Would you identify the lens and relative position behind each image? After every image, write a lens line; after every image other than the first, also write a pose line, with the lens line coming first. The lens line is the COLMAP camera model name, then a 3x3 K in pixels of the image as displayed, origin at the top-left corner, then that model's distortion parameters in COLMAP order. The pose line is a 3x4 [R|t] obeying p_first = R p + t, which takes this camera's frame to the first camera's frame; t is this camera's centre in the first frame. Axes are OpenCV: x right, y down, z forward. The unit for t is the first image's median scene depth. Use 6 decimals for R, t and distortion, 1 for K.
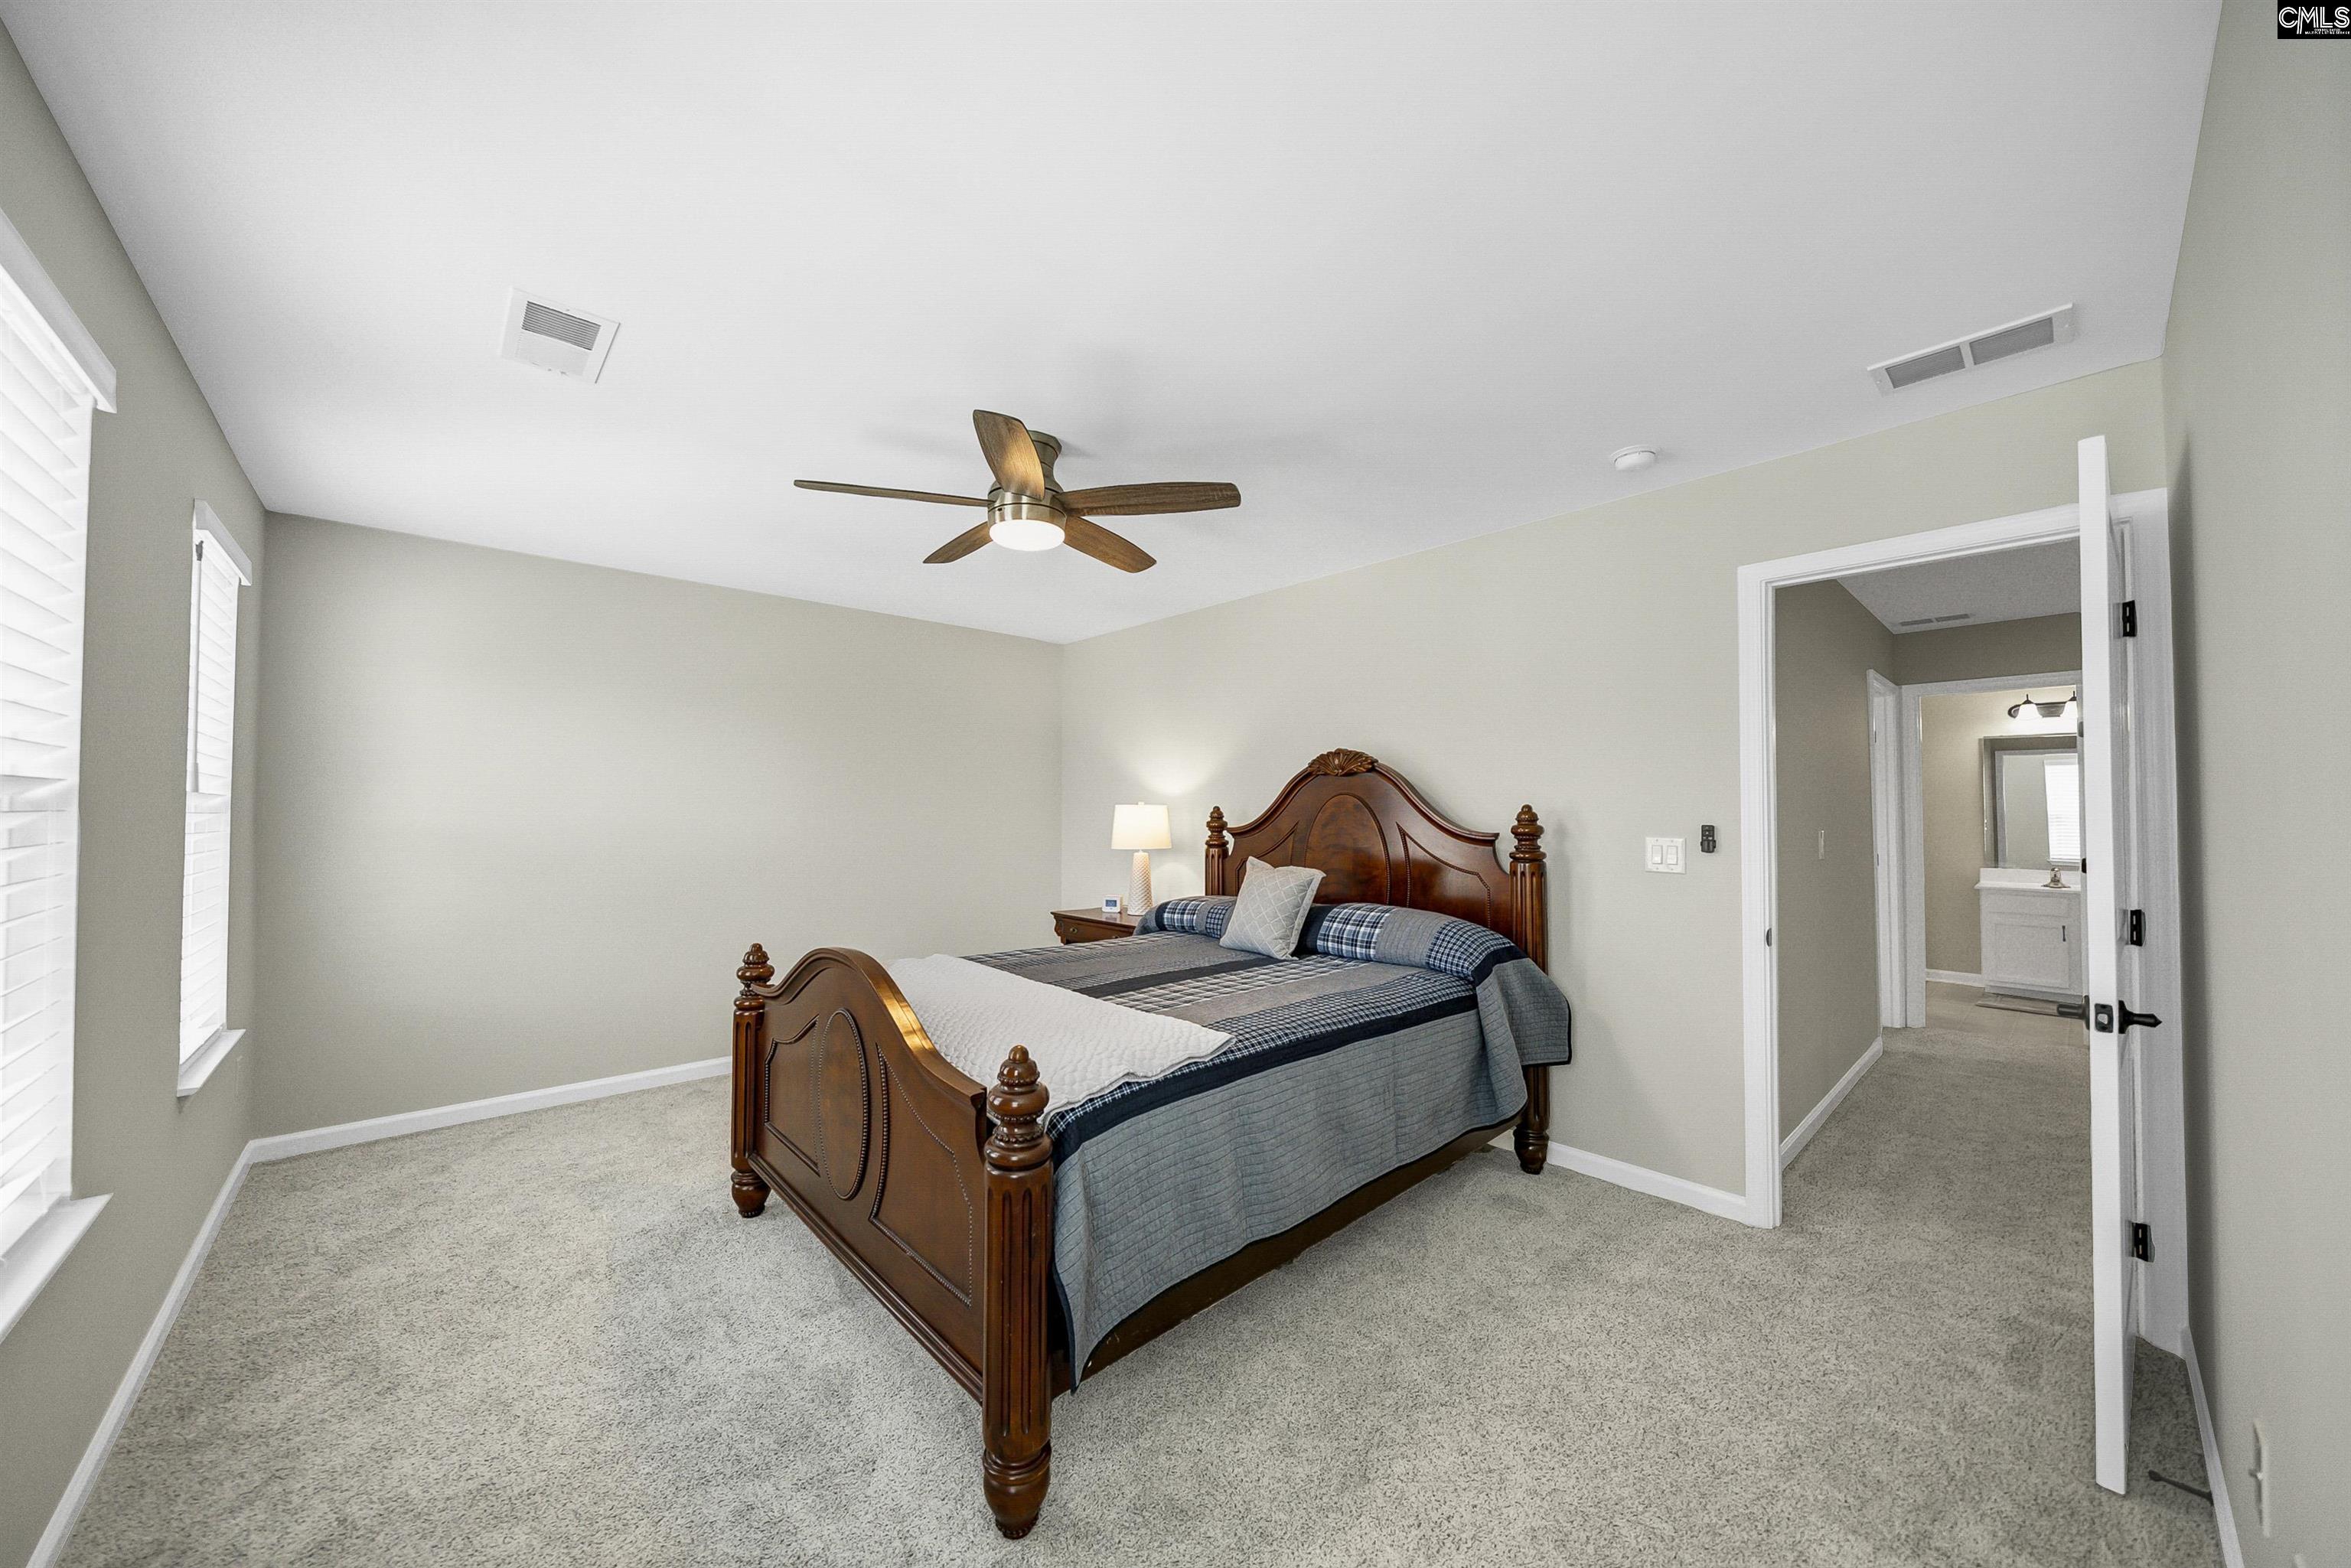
lens RADIAL K [[831.1, 0, 1178.5], [0, 831.1, 791.9], [0, 0, 1]] dist [-0.005832, 0.001763]
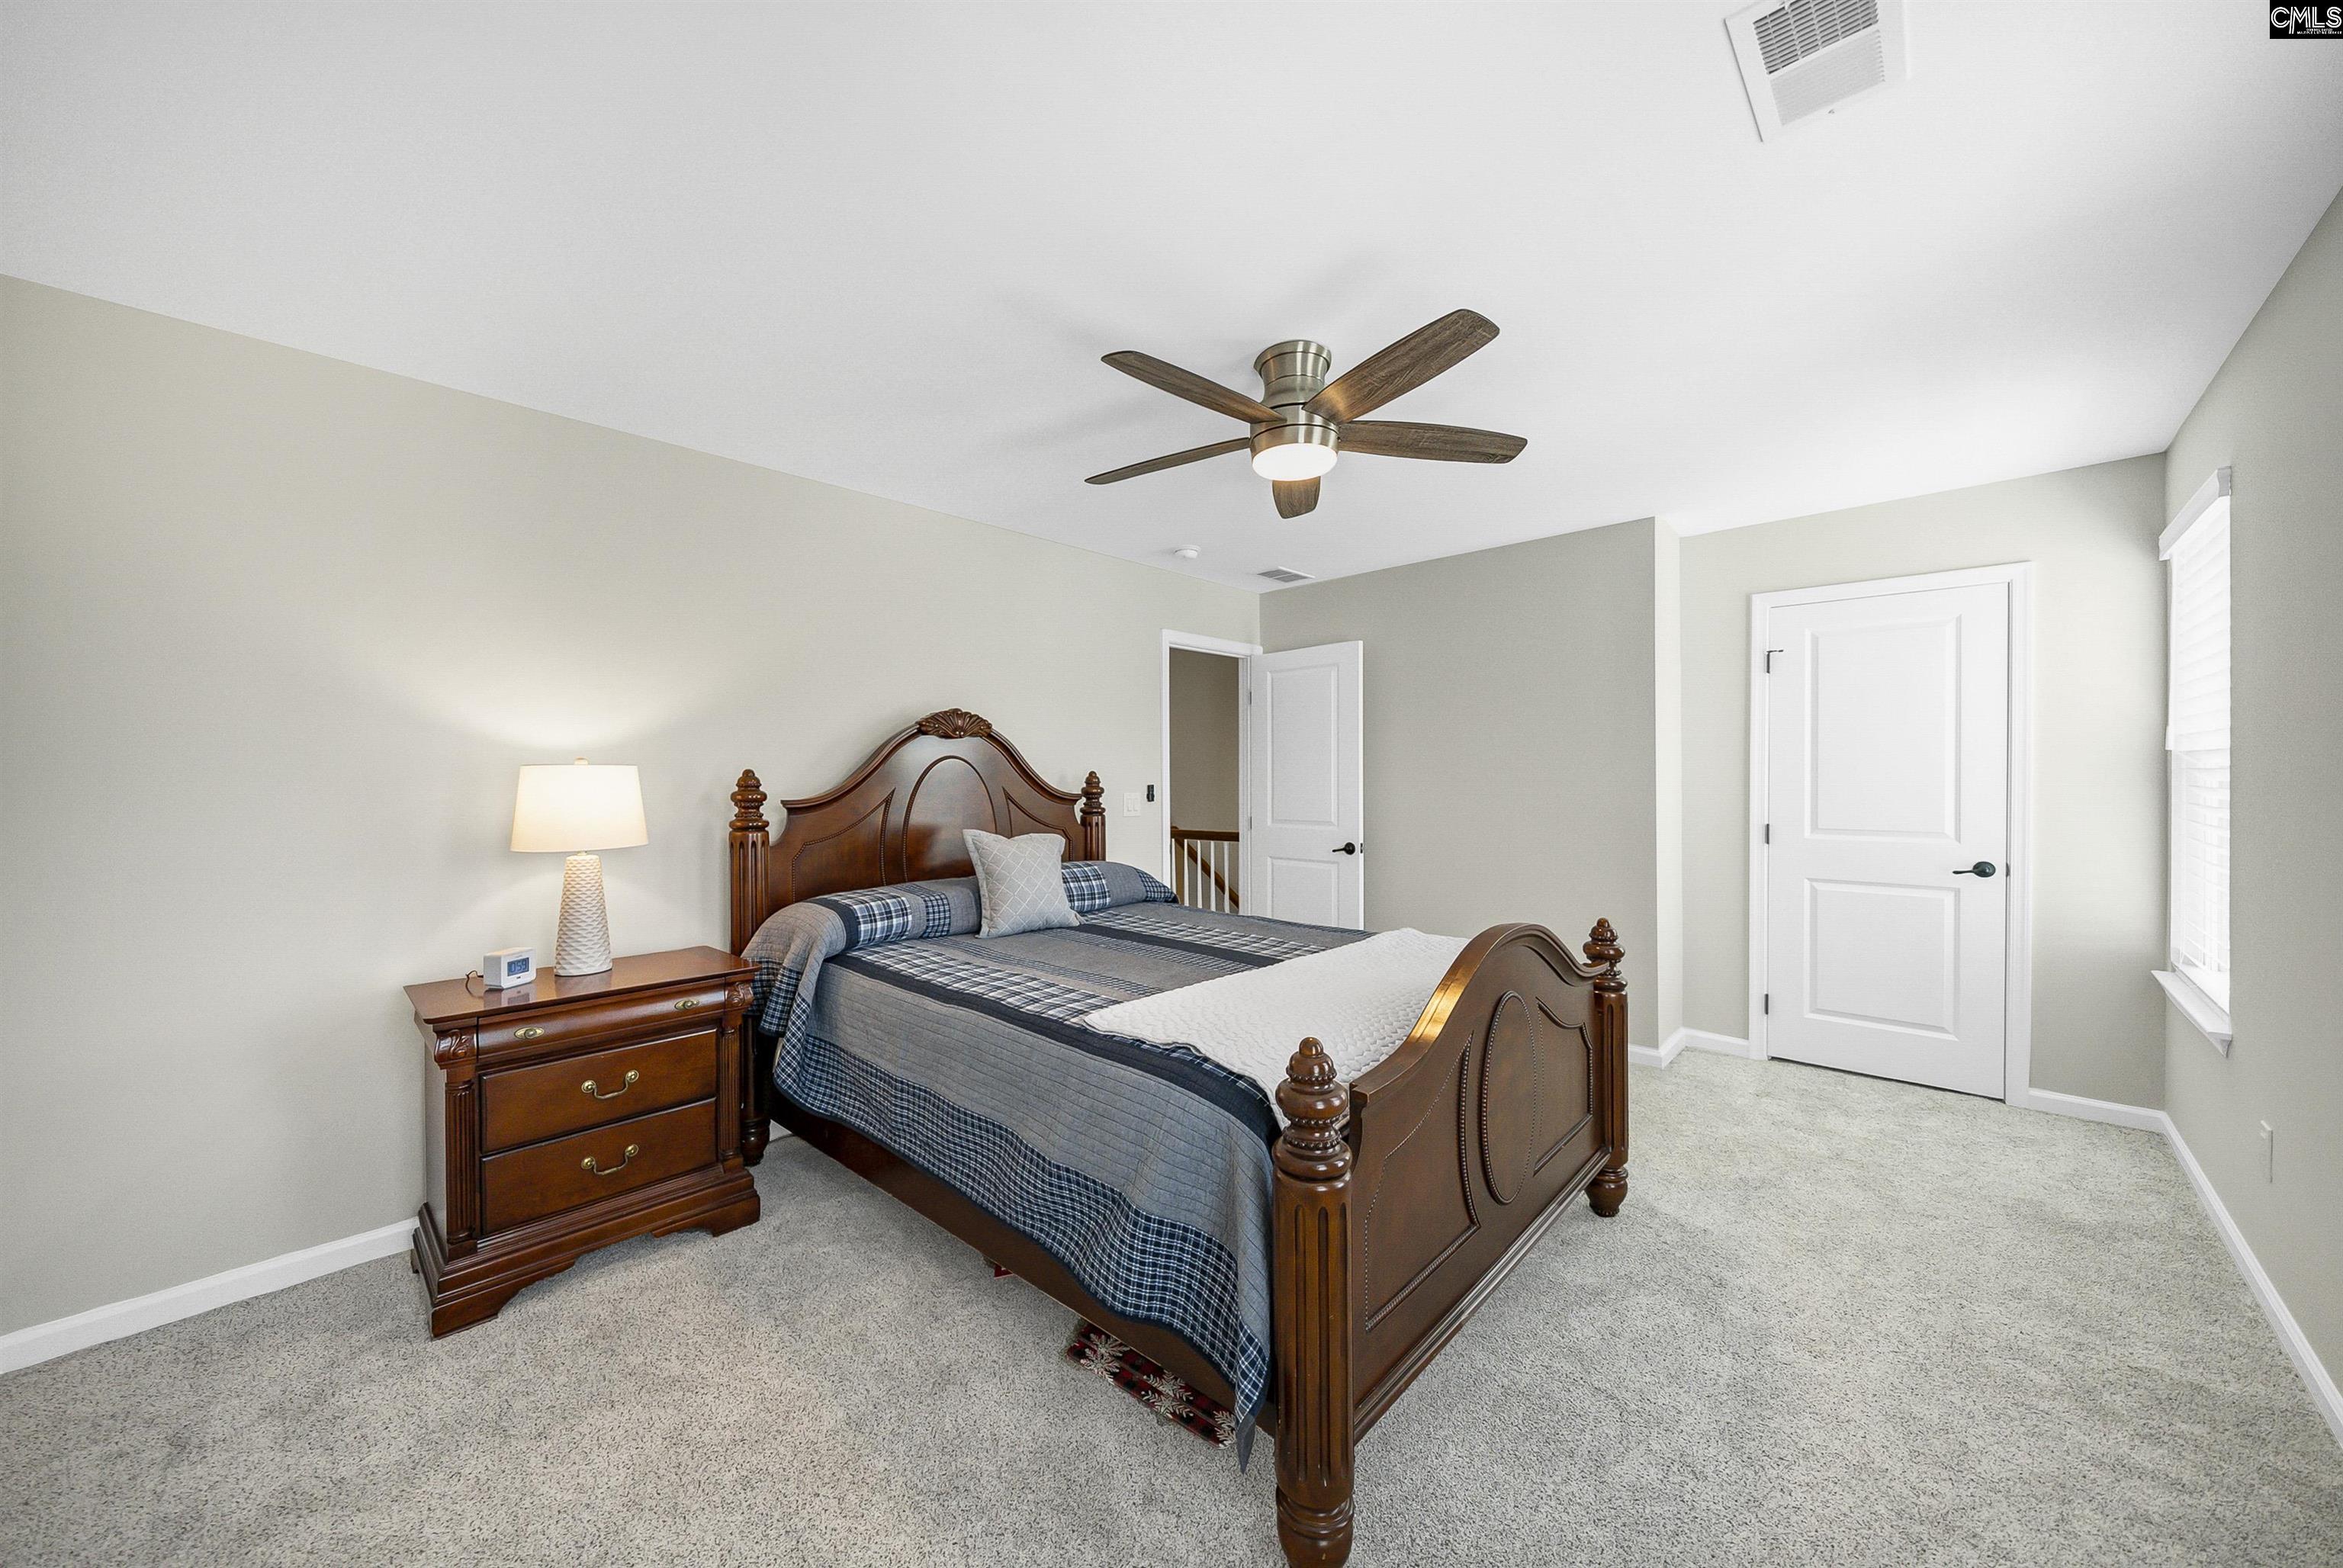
lens RADIAL K [[828.2, 0, 1173.1], [0, 828.2, 782.0], [0, 0, 1]] dist [-0.005832, 0.001763]
pose [[-0.077369, -0.006036, 0.996984, -0.645341], [-0.021584, 0.999757, 0.004377, 0.017822], [-0.996769, -0.021180, -0.077481, 0.720158]]
